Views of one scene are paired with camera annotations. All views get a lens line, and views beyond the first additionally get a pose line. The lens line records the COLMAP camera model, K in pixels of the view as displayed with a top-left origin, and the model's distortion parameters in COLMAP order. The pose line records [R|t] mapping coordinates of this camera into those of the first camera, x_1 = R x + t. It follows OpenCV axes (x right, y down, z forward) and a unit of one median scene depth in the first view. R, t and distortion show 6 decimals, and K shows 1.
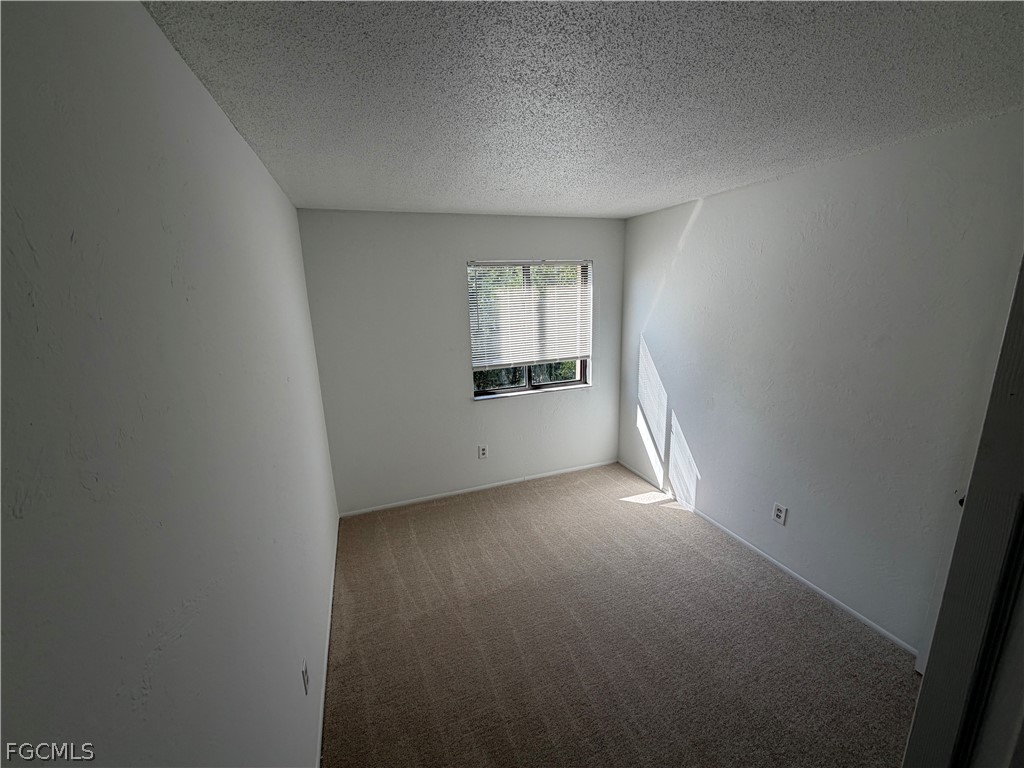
lens RADIAL K [[407.3, 0, 512.0], [0, 407.3, 384.0], [0, 0, 1]] dist [-0.000845, -0.000120]
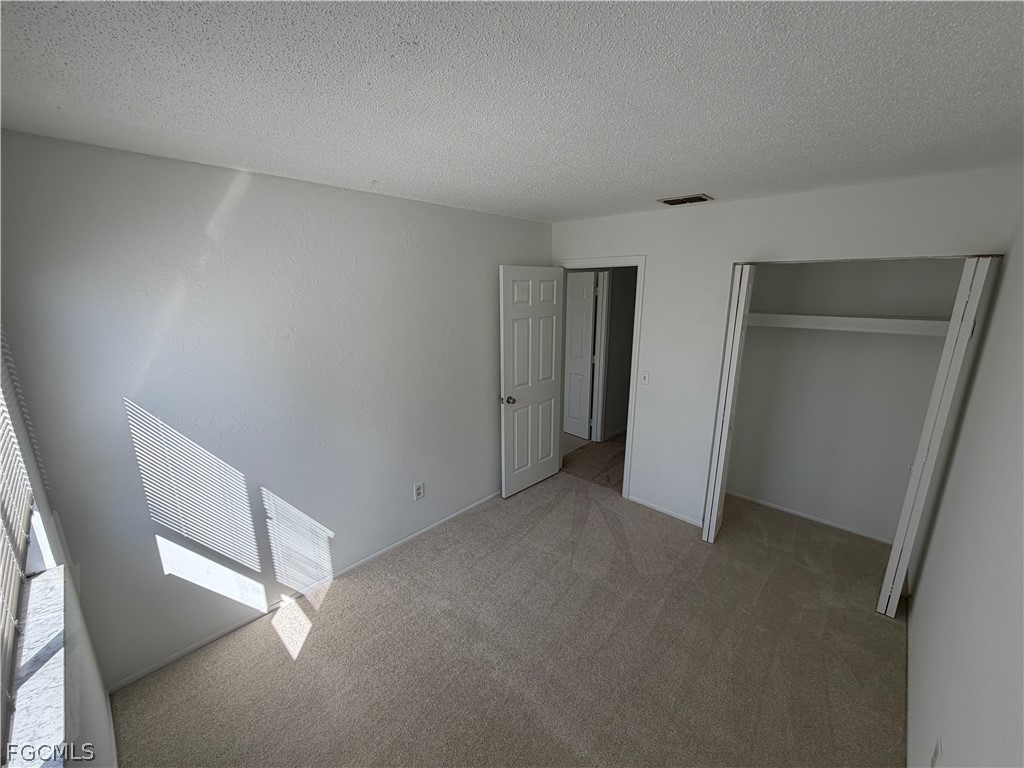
lens RADIAL K [[407.3, 0, 512.0], [0, 407.3, 384.0], [0, 0, 1]] dist [-0.000845, -0.000120]
pose [[-0.446626, -0.182426, 0.875926, -0.331157], [0.217426, 0.927518, 0.304034, -0.203731], [-0.867901, 0.326239, -0.374589, 0.843510]]
